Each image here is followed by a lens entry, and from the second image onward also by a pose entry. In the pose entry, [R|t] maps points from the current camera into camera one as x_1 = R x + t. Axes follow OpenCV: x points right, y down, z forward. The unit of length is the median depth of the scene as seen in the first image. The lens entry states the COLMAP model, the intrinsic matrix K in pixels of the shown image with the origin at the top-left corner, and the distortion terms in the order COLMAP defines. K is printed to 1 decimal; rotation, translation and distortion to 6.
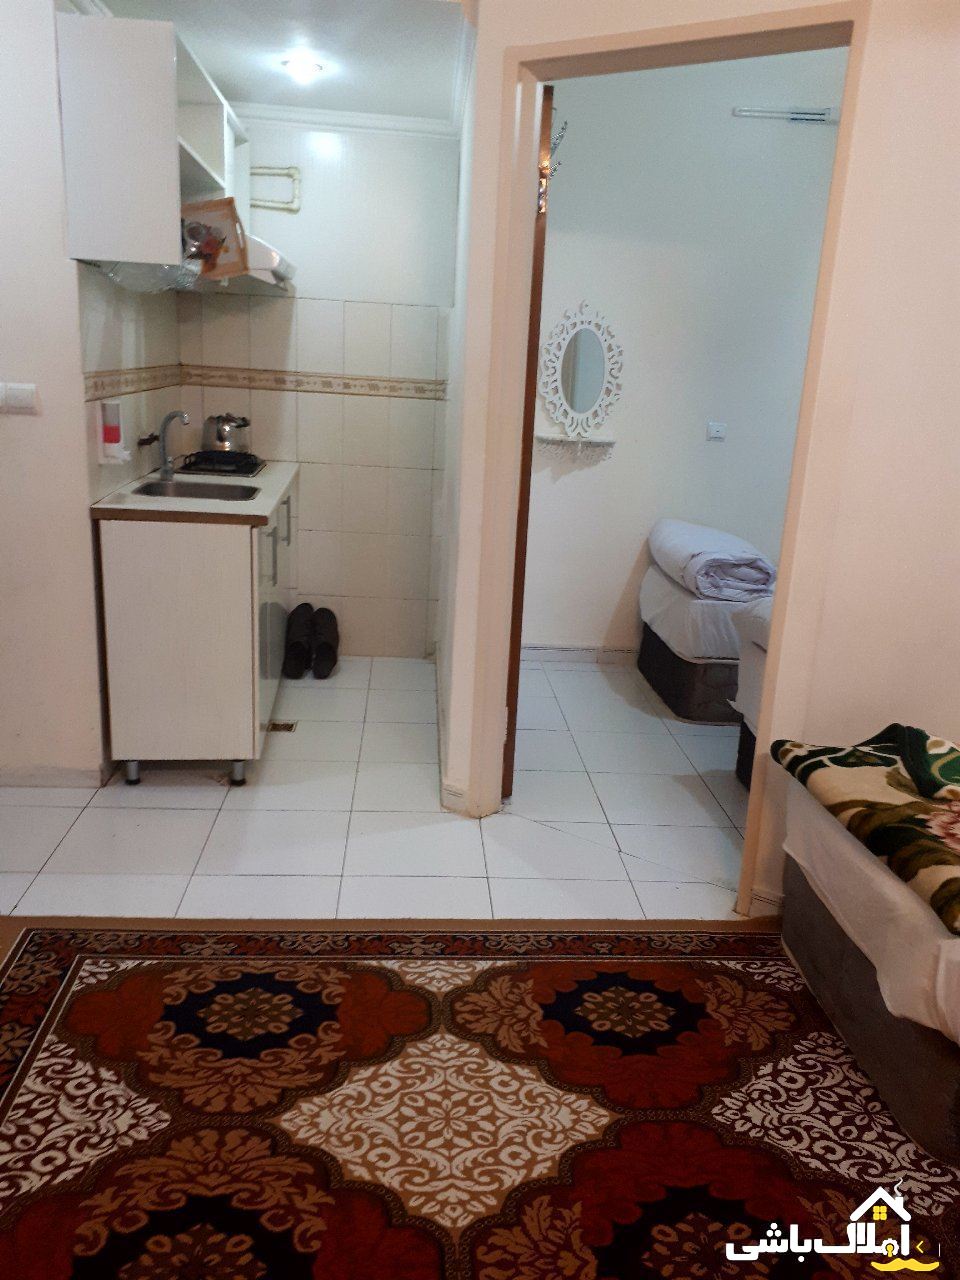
lens RADIAL K [[1054.9, 0, 478.7], [0, 1054.9, 629.5], [0, 0, 1]] dist [0.022930, -0.011157]
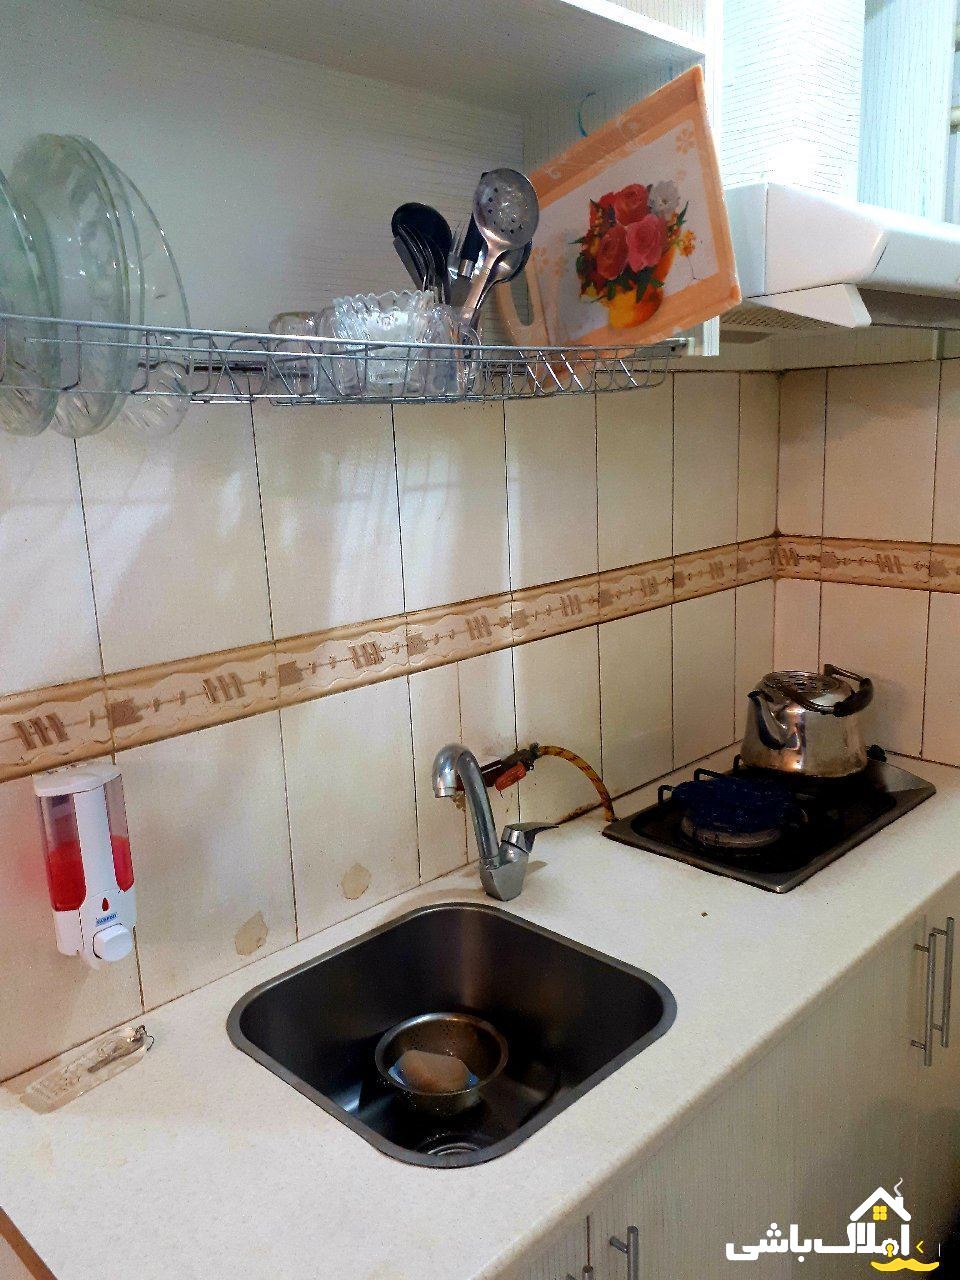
lens RADIAL K [[1054.9, 0, 478.7], [0, 1054.9, 629.5], [0, 0, 1]] dist [0.022930, -0.011157]
pose [[0.649280, 0.067485, -0.757549, -0.026072], [-0.113456, 0.993505, -0.008737, -0.193643], [0.752039, 0.091622, 0.652719, 0.624721]]
